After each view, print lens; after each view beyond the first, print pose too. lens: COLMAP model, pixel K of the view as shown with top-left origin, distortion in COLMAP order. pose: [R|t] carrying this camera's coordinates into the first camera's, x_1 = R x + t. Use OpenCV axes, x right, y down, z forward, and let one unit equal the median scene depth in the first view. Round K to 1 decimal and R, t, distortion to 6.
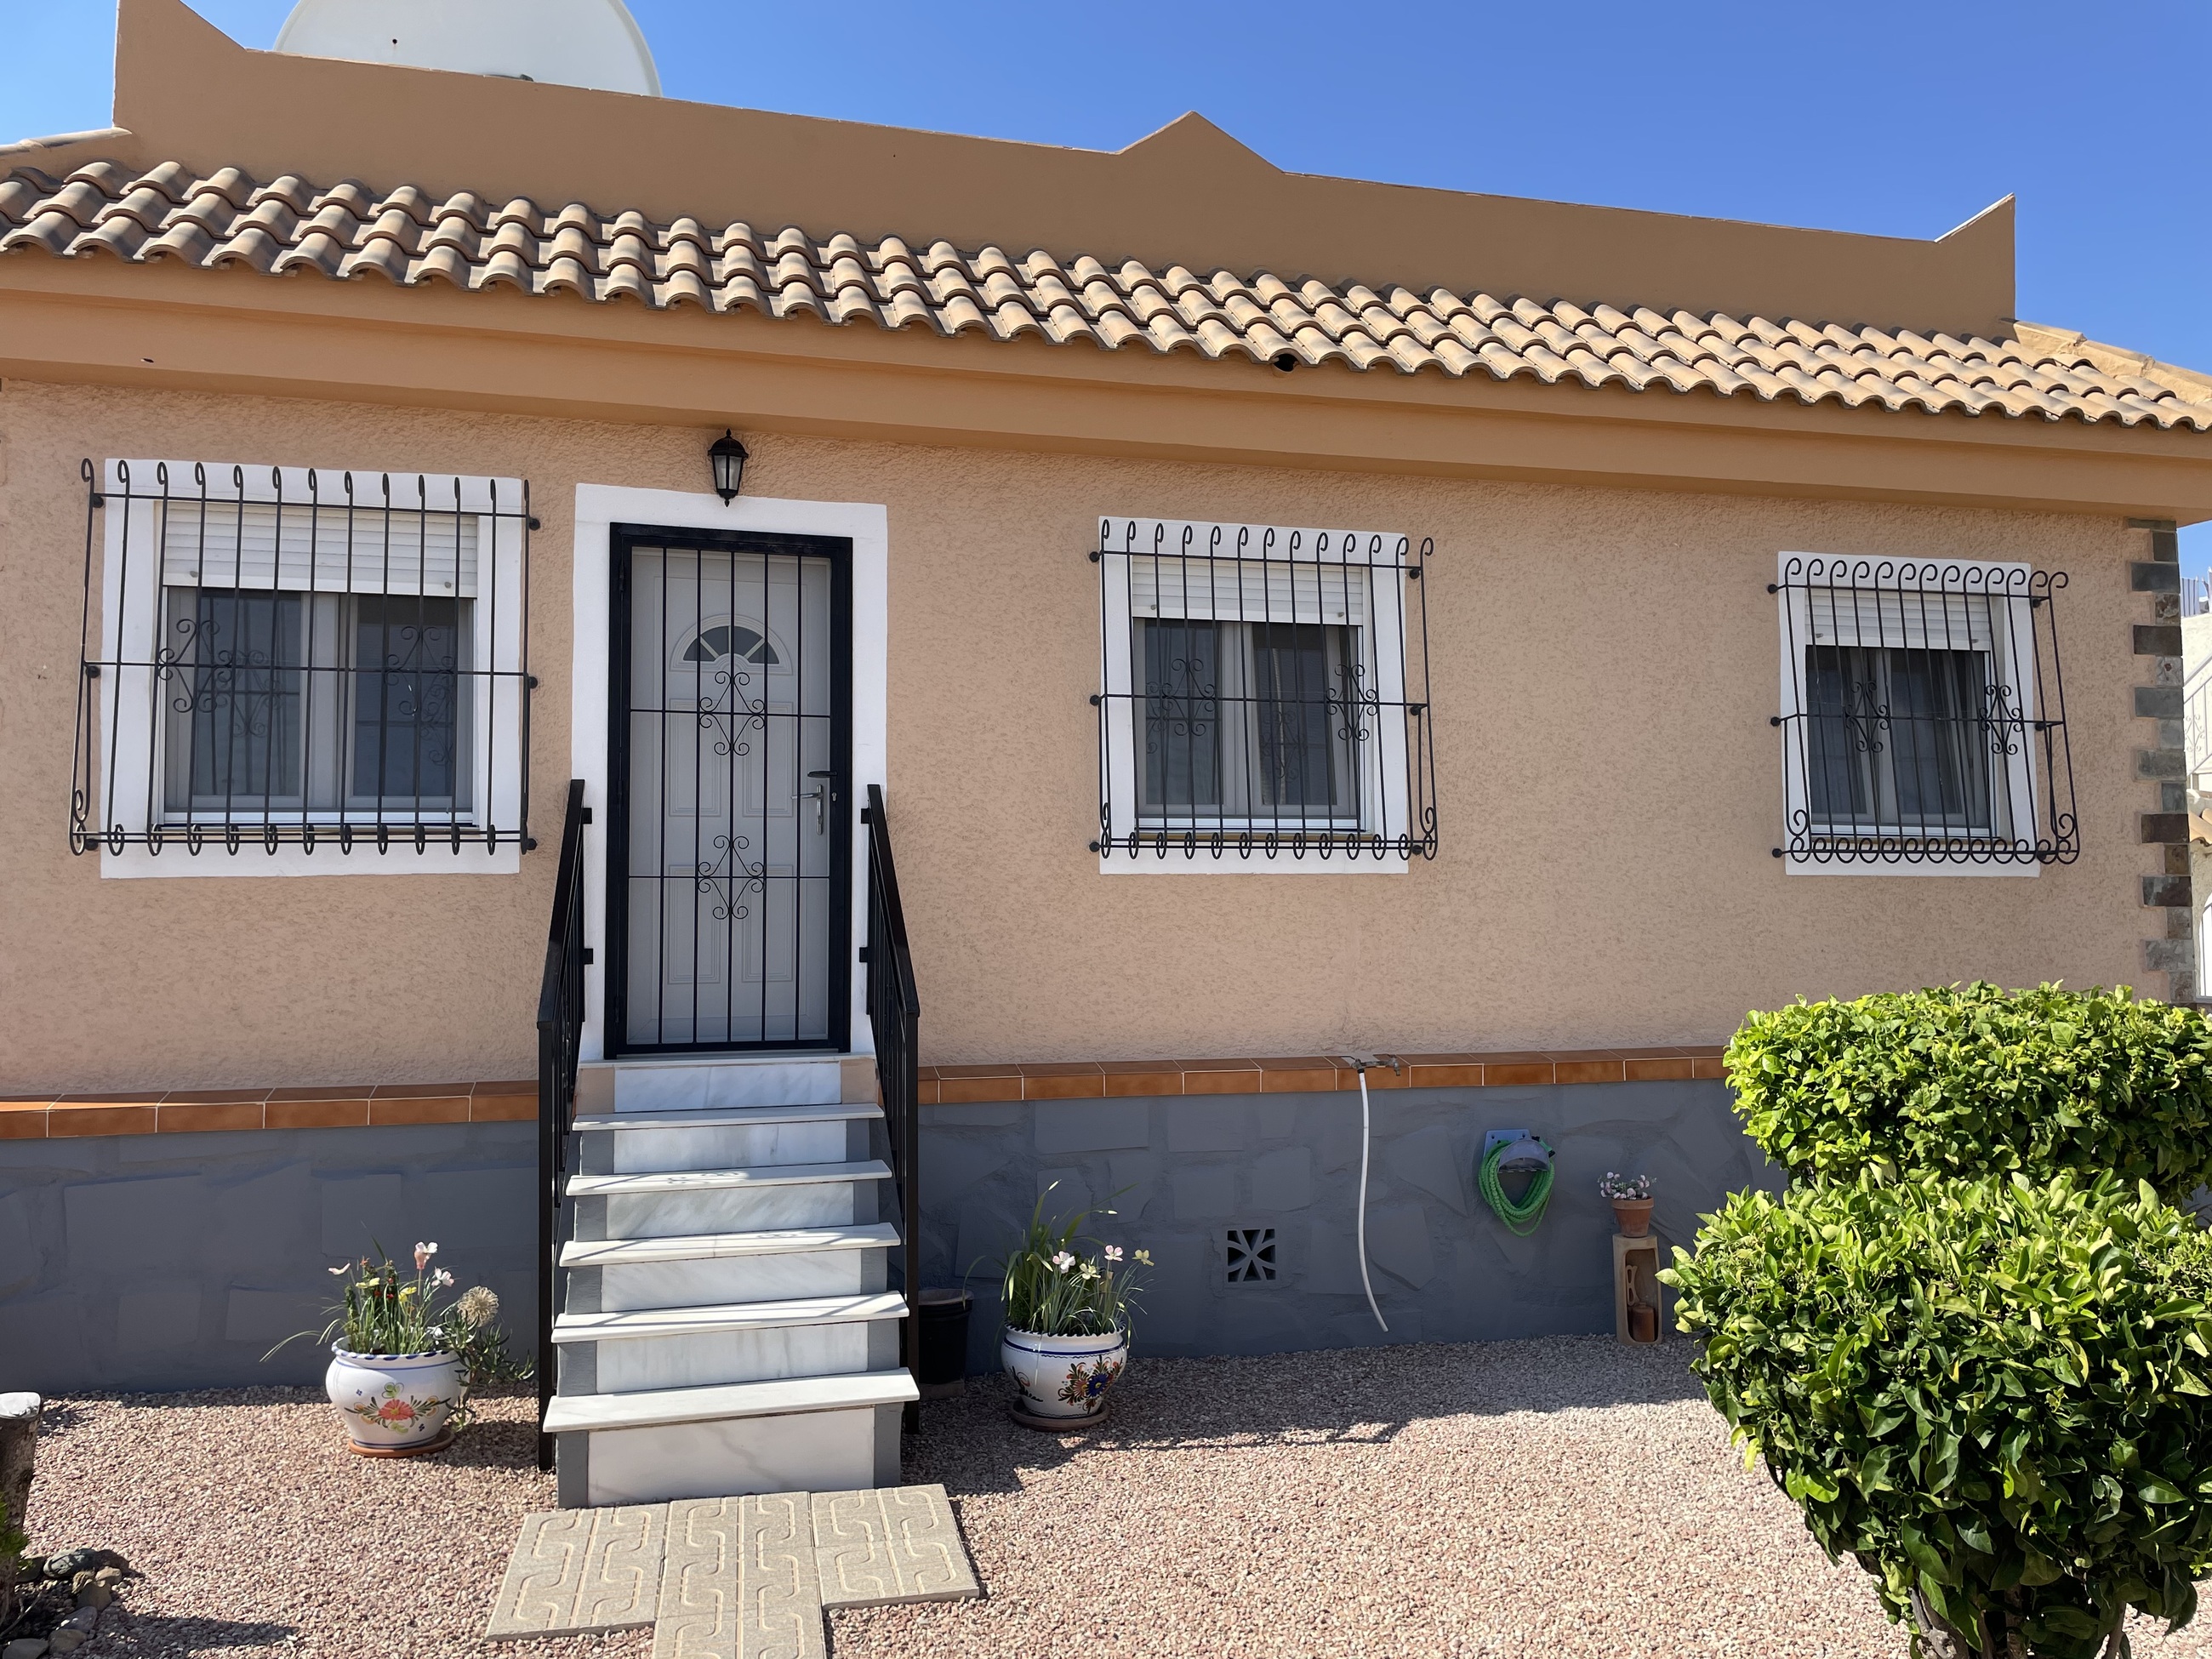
lens RADIAL K [[1616.3, 0, 1109.5], [0, 1616.3, 823.4], [0, 0, 1]] dist [0.094023, -0.117686]
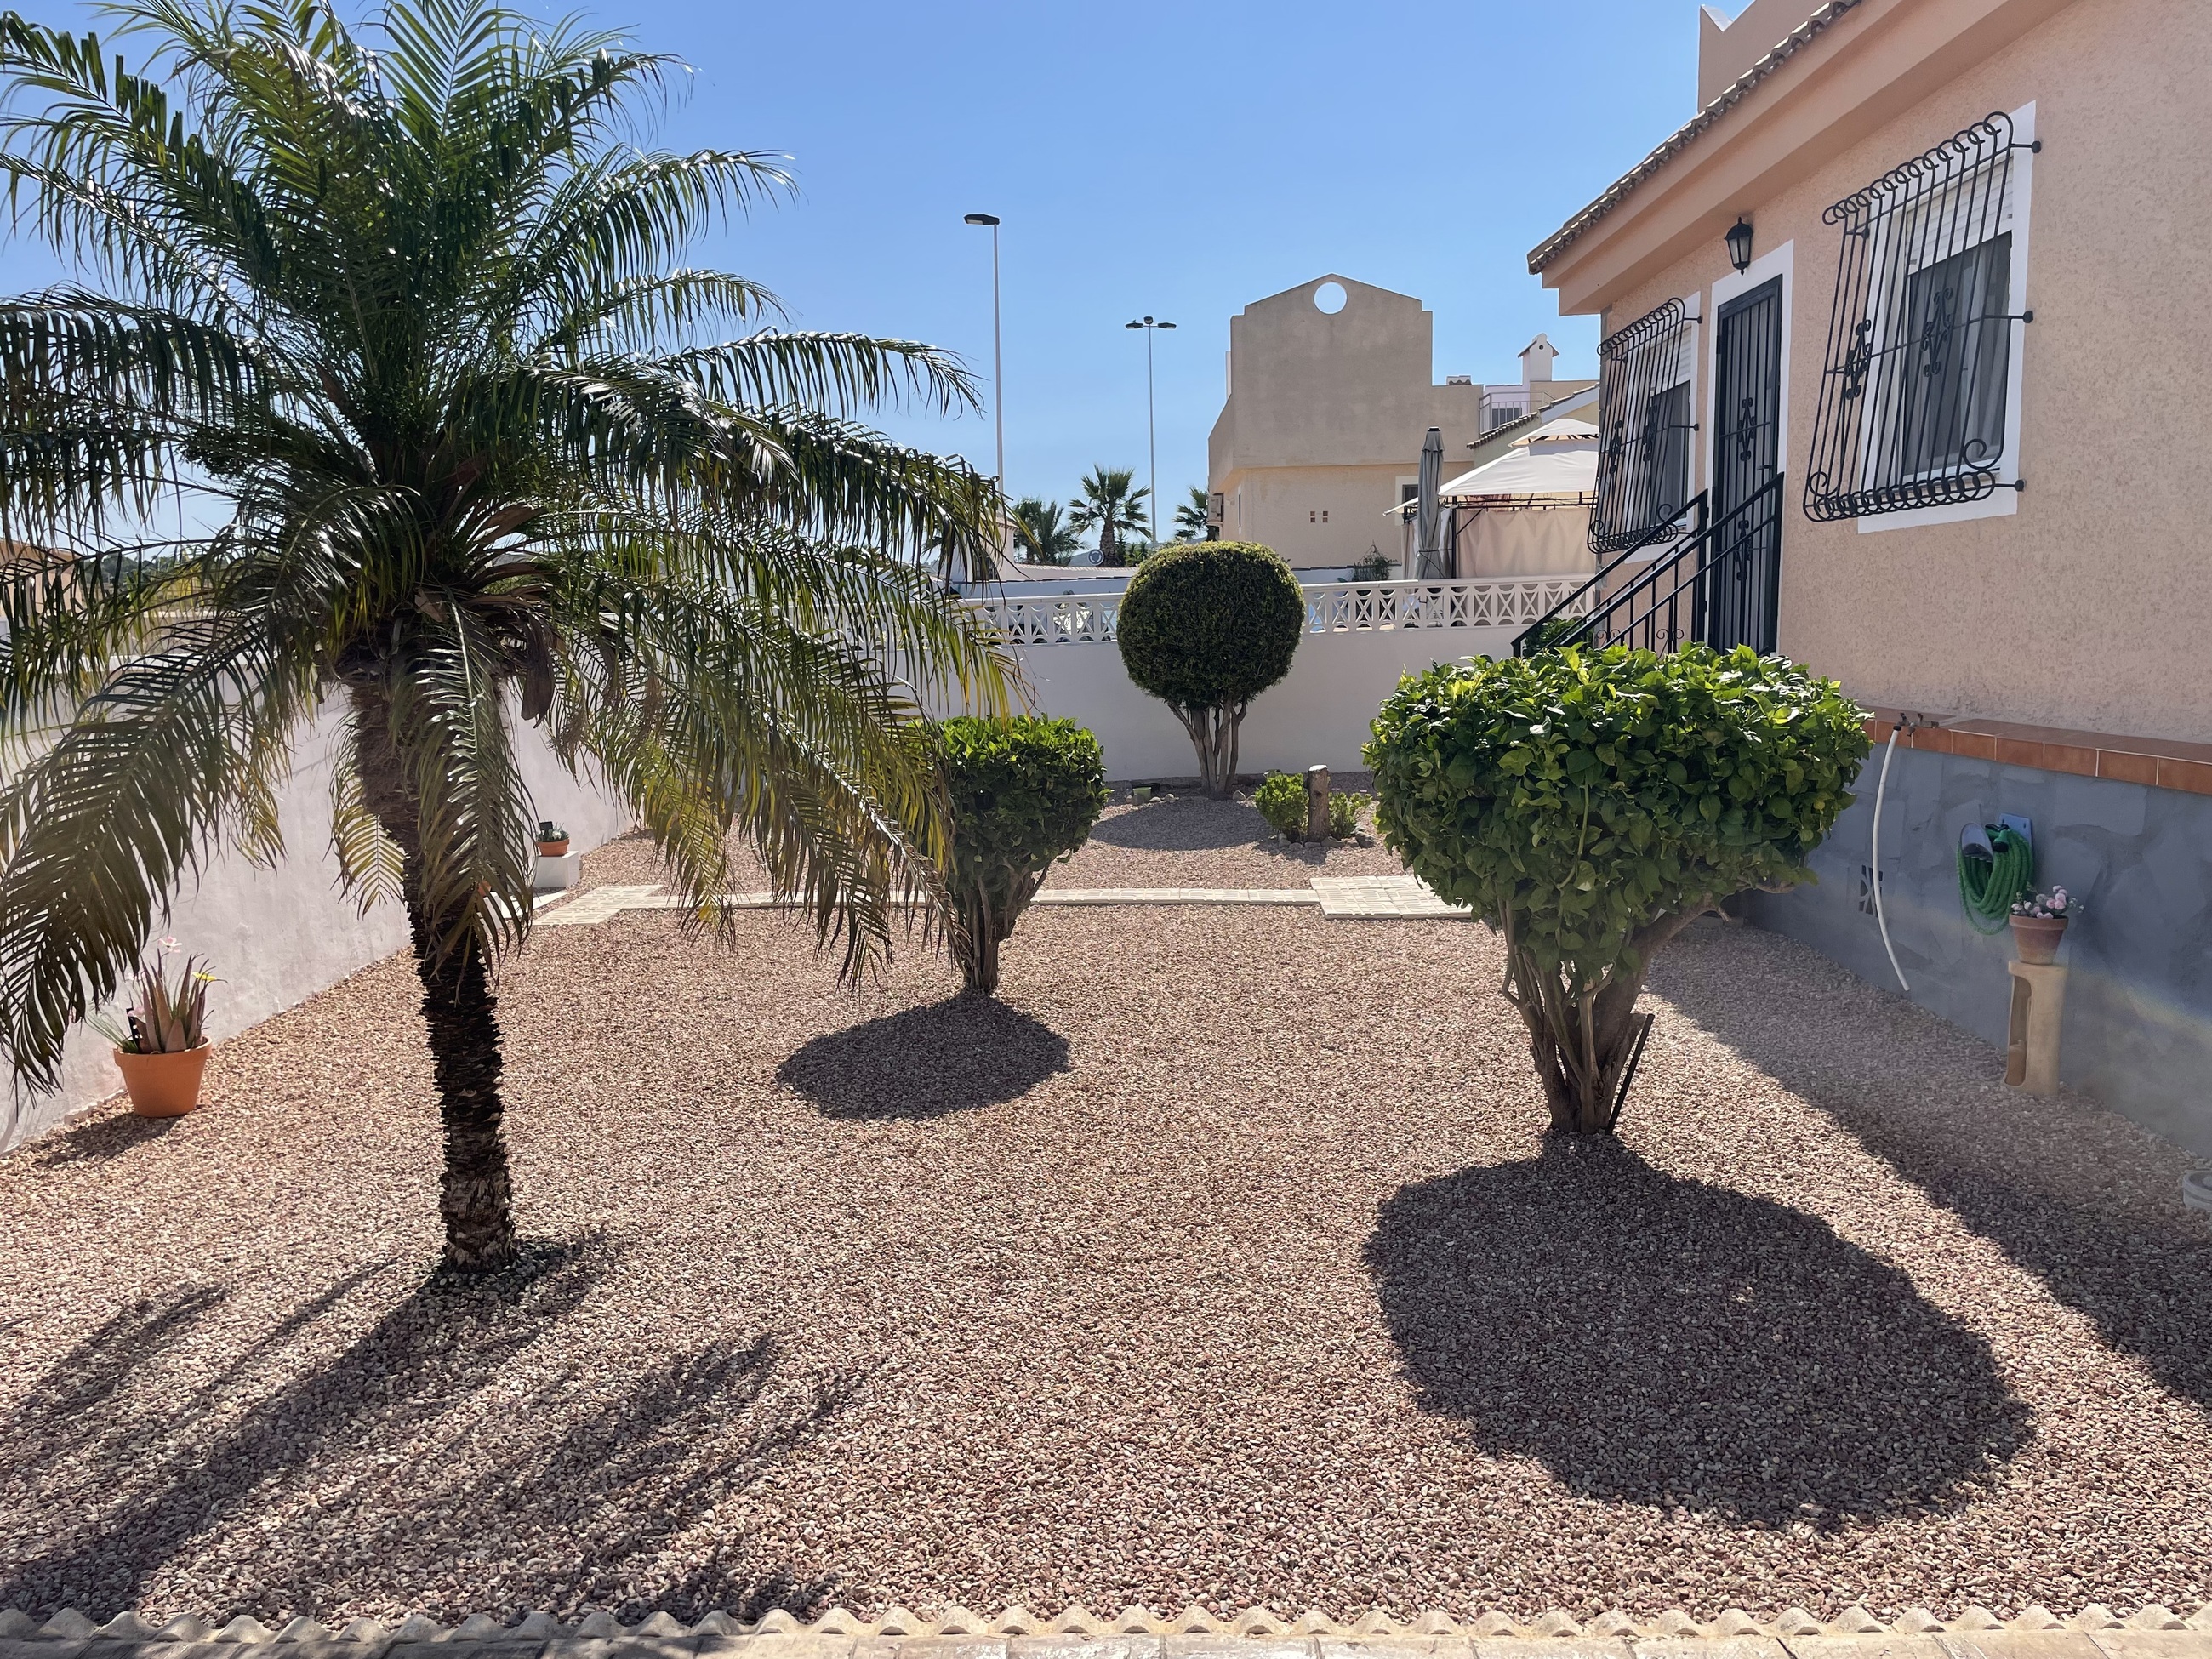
lens RADIAL K [[1653.2, 0, 1104.0], [0, 1653.2, 814.3], [0, 0, 1]] dist [0.092986, -0.107177]
pose [[-0.264318, 0.125026, -0.956297, 1.229472], [0.081248, 0.990923, 0.107096, 0.055534], [0.961007, -0.049390, -0.272077, 0.793180]]
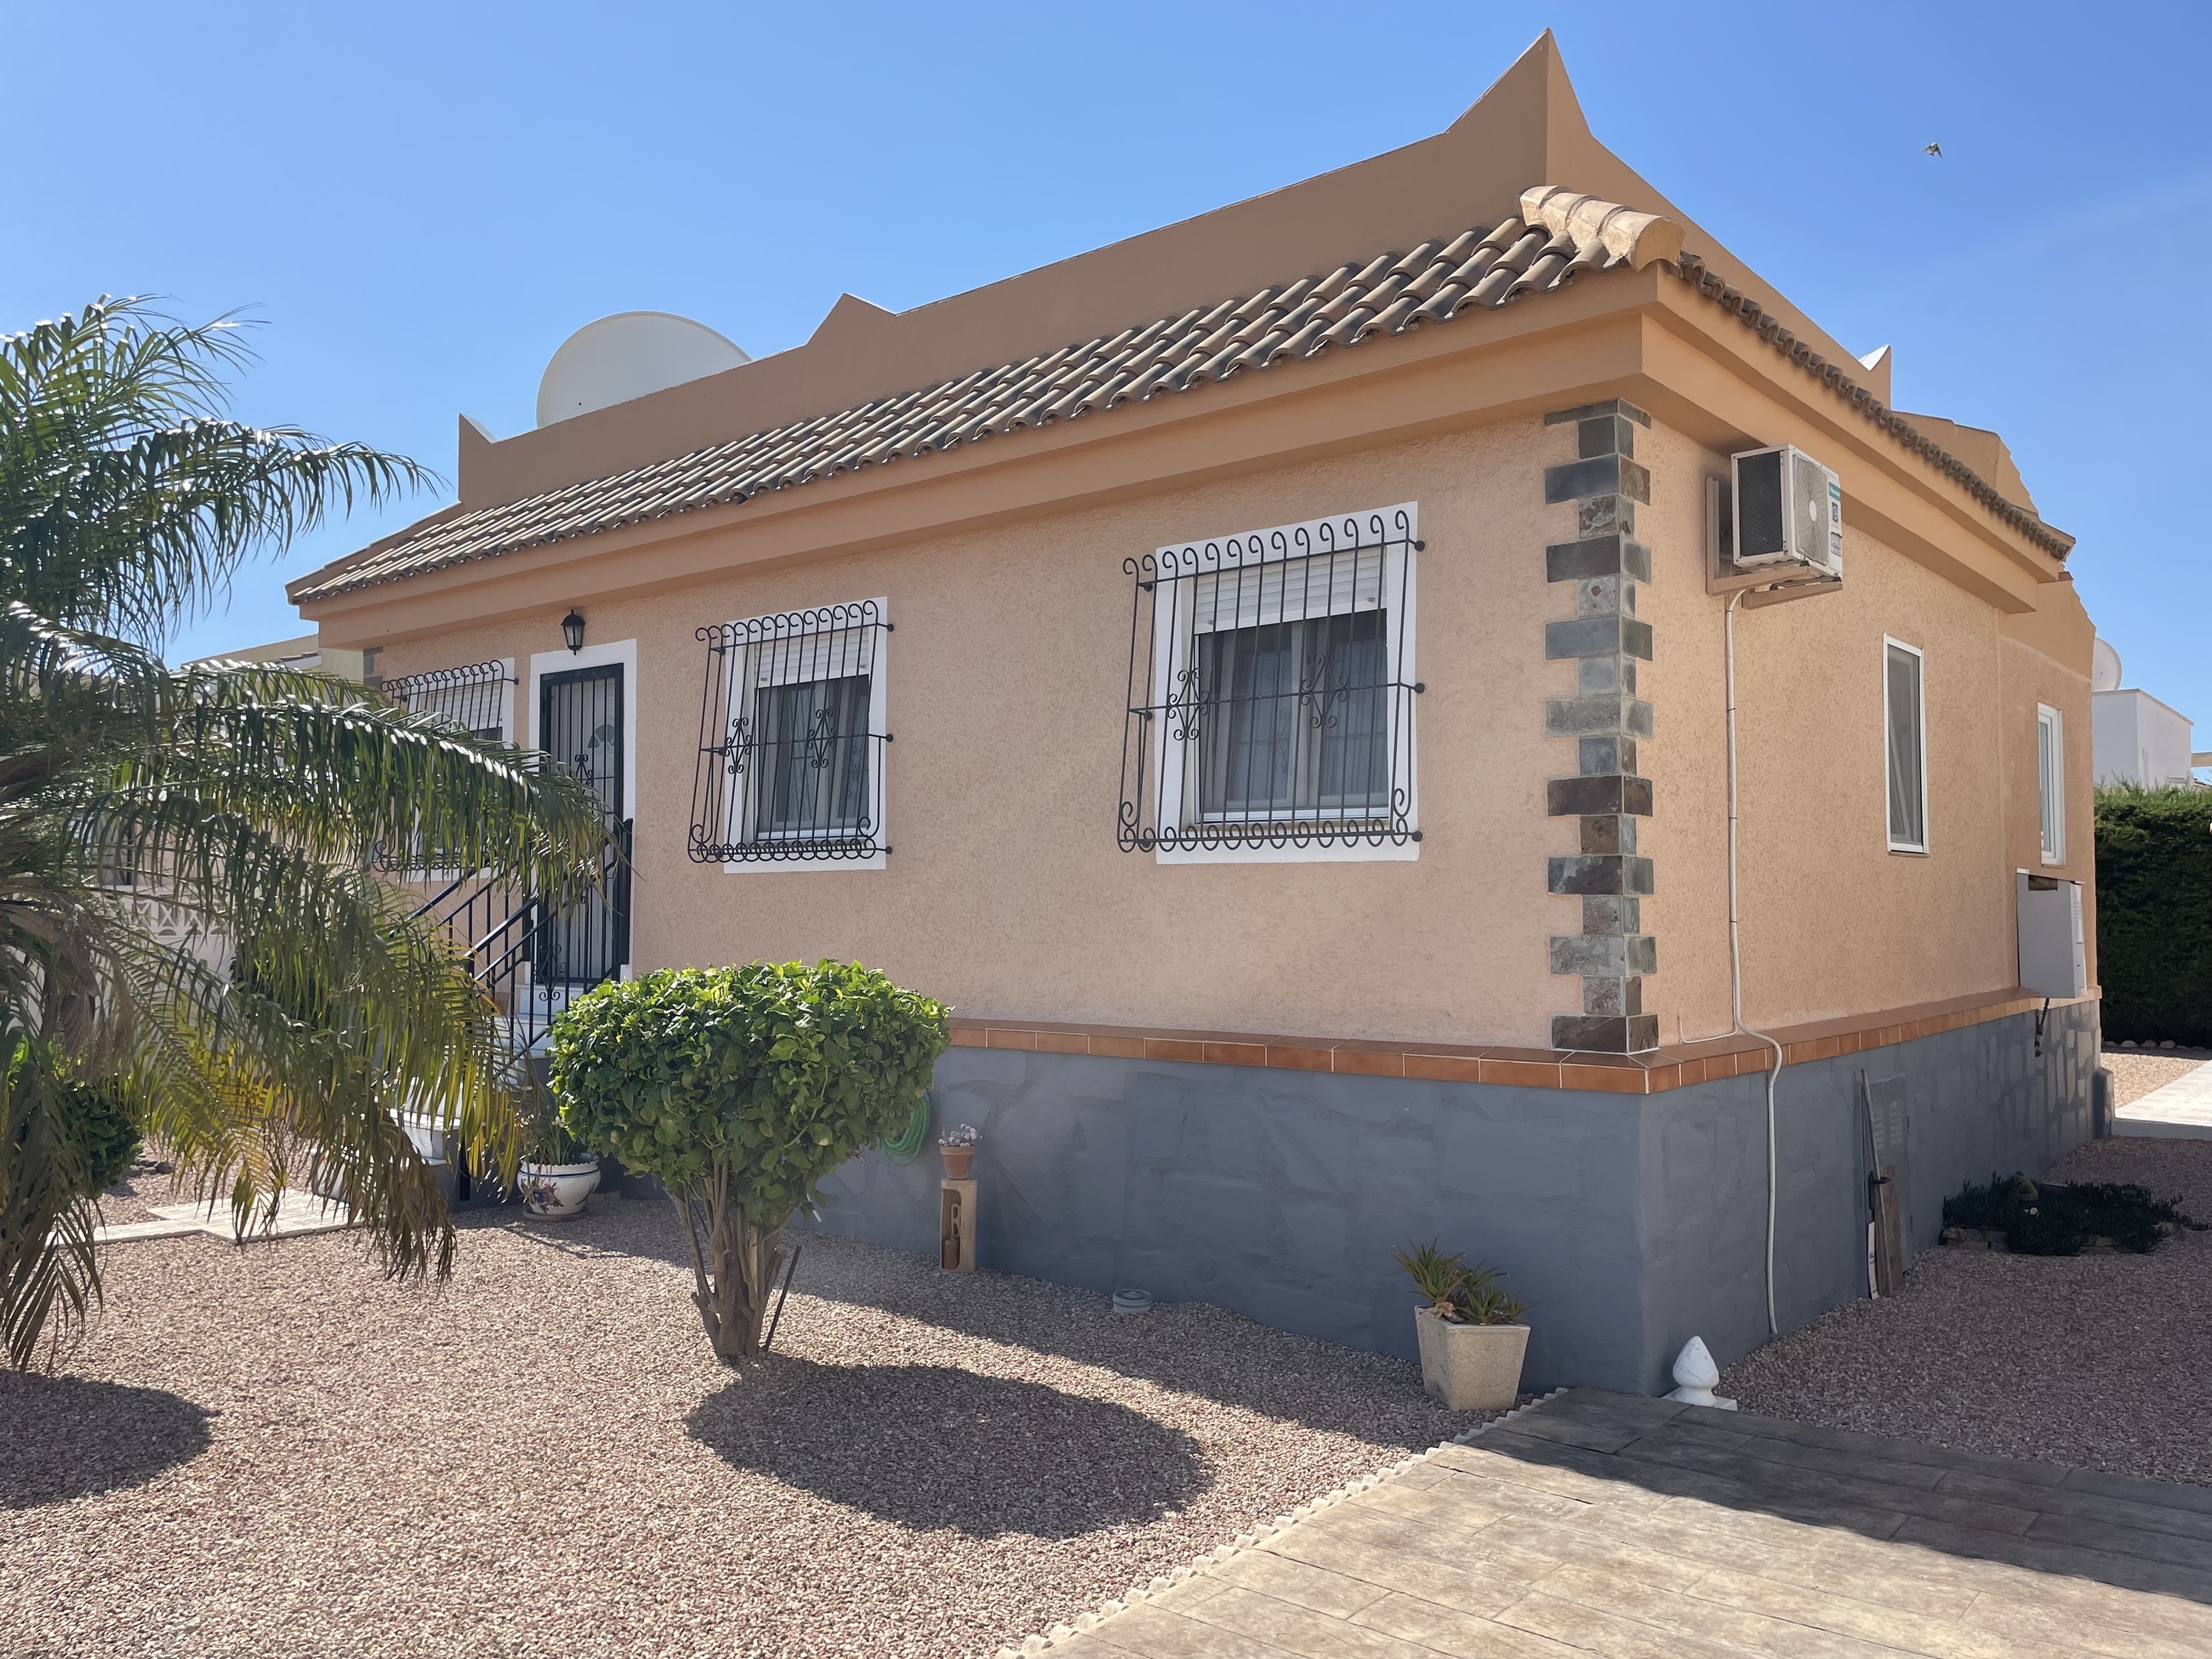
lens RADIAL K [[1687.1, 0, 1030.4], [0, 1687.1, 814.9], [0, 0, 1]] dist [0.095388, -0.130840]
pose [[0.567620, -0.038476, -0.822391, 1.360374], [0.045259, 0.998855, -0.015494, 0.014793], [0.822045, -0.028426, 0.568712, 0.364626]]
